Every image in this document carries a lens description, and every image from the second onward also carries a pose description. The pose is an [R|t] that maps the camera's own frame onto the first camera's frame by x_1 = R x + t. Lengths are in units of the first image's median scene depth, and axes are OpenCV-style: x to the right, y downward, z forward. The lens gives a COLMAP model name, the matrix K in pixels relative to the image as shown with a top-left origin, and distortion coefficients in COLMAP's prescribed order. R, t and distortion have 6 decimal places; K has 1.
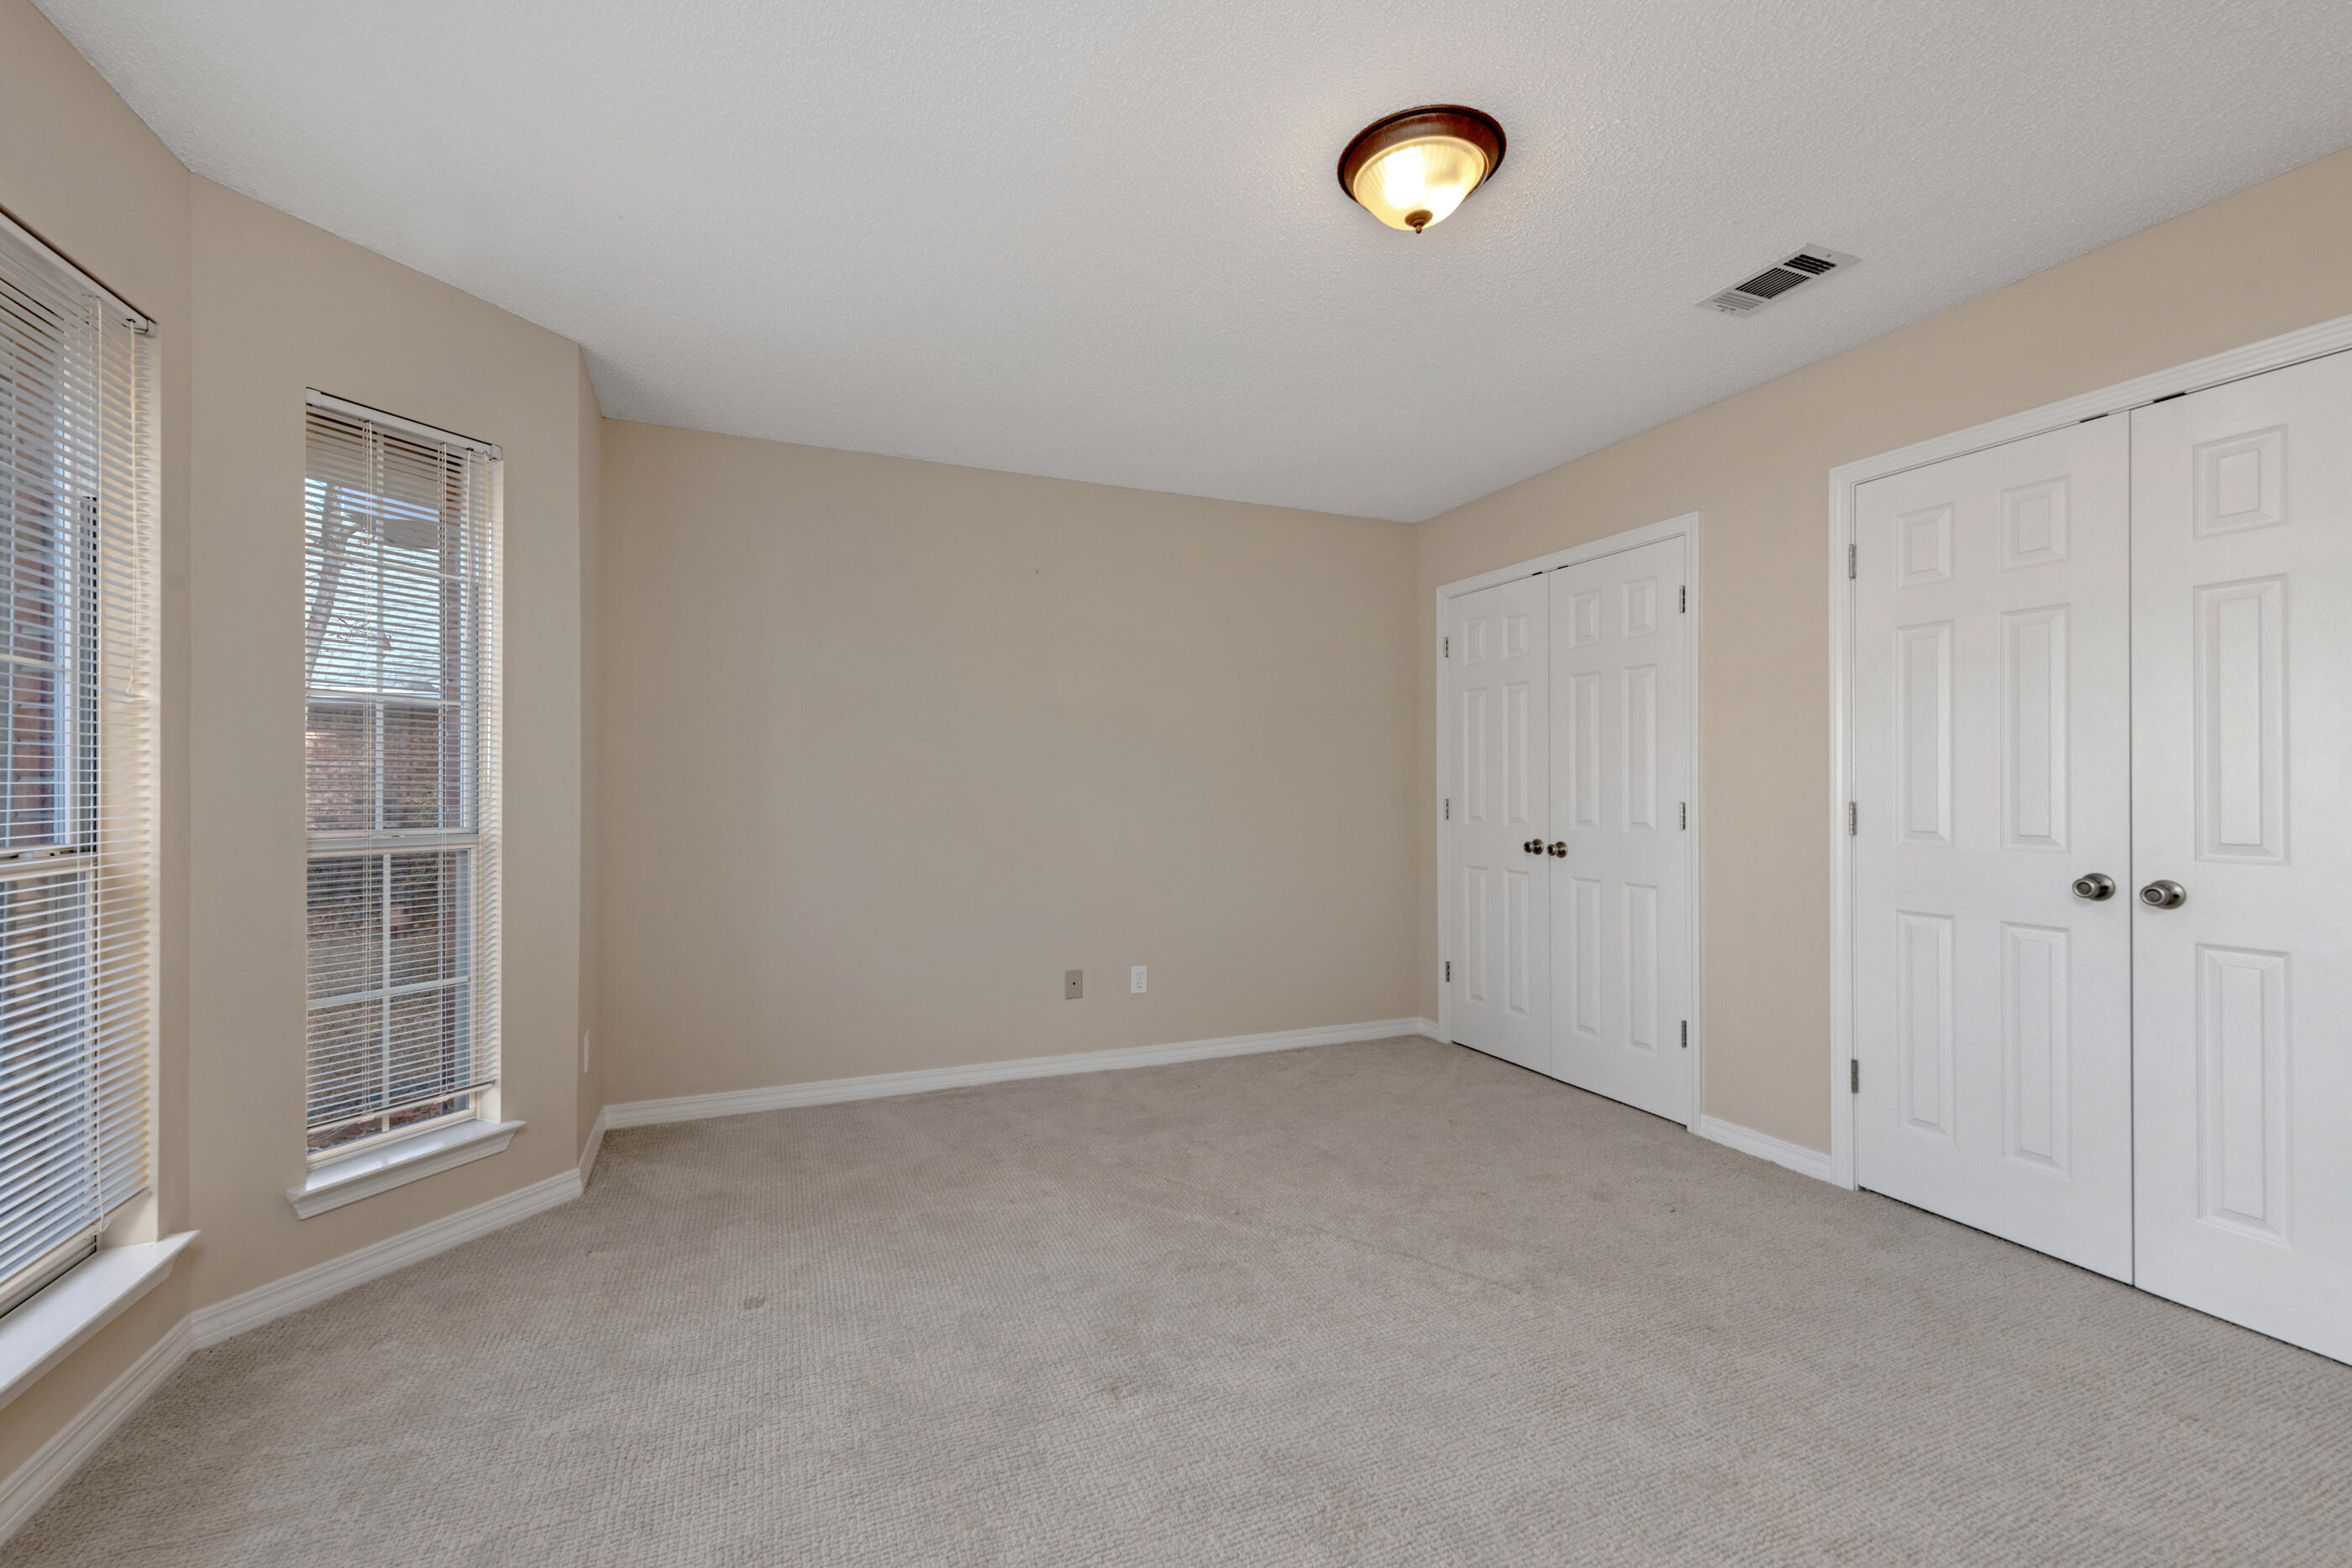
lens RADIAL K [[984.2, 0, 1172.3], [0, 984.2, 777.1], [0, 0, 1]] dist [0.032000, -0.000006]
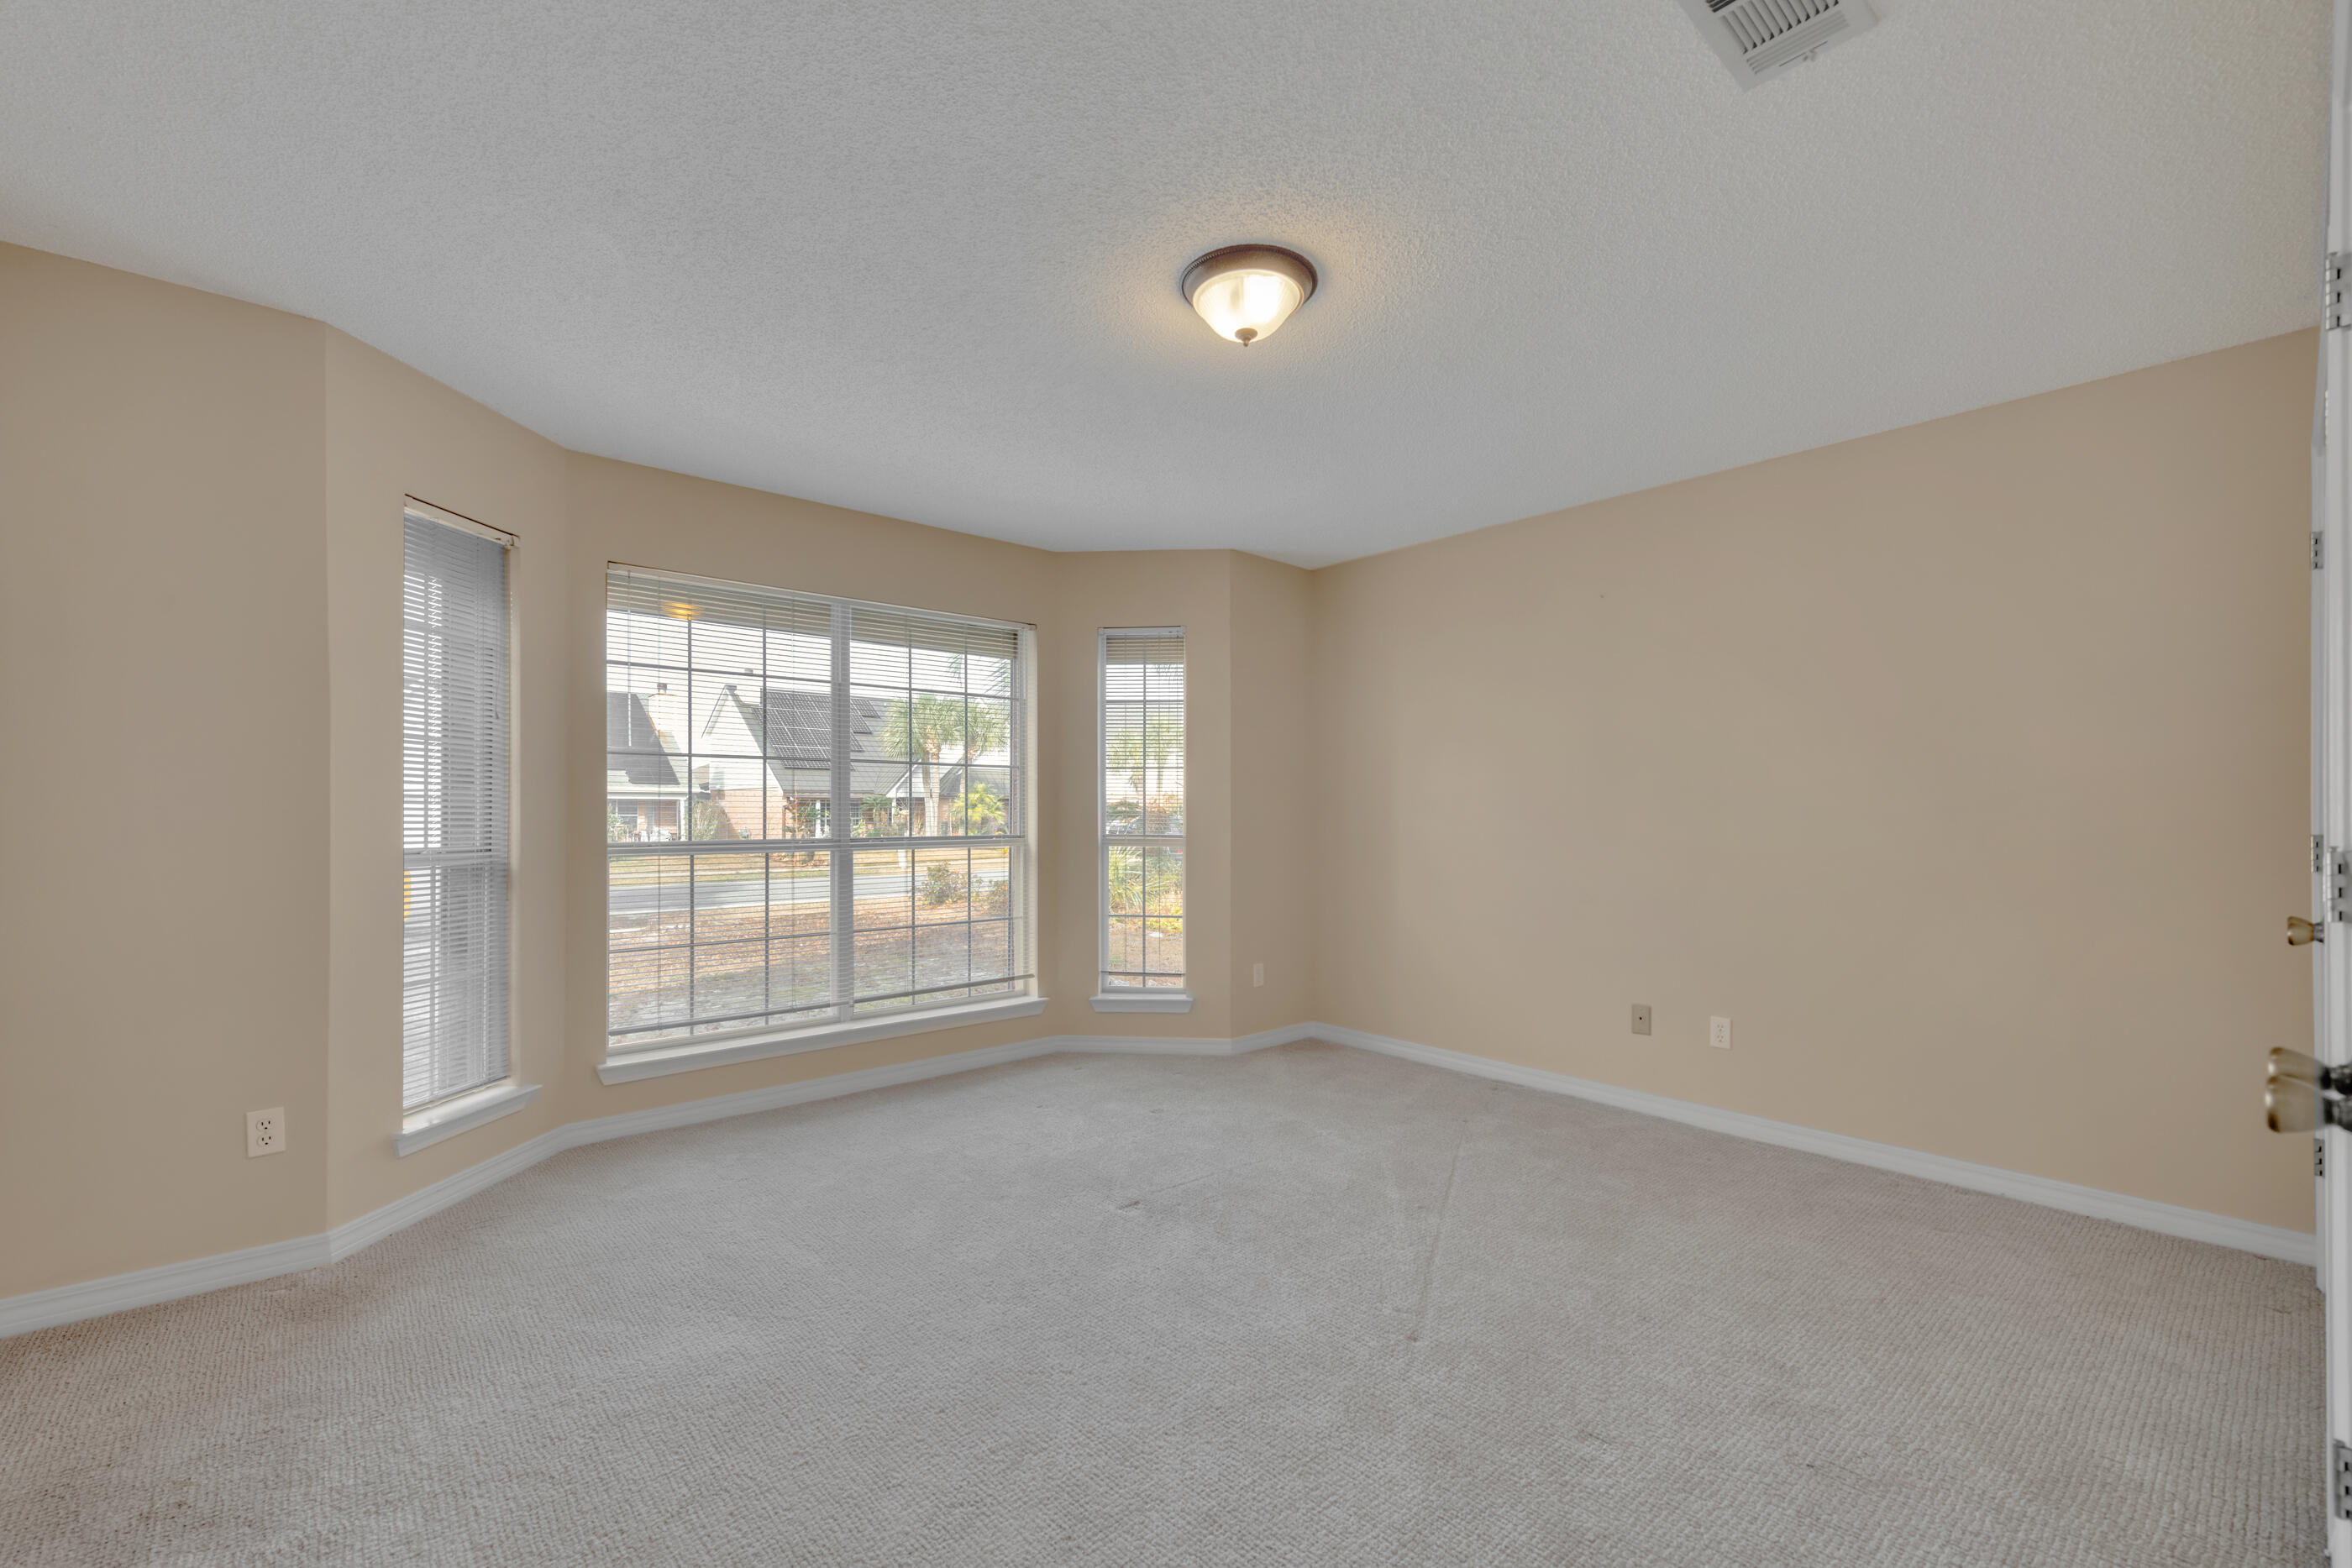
lens RADIAL K [[982.3, 0, 1184.4], [0, 982.3, 793.7], [0, 0, 1]] dist [0.012668, -0.000259]
pose [[0.315402, -0.020506, -0.948737, 0.746561], [0.009844, 0.999783, -0.018337, 0.005460], [0.948907, -0.003556, 0.315535, 0.311473]]
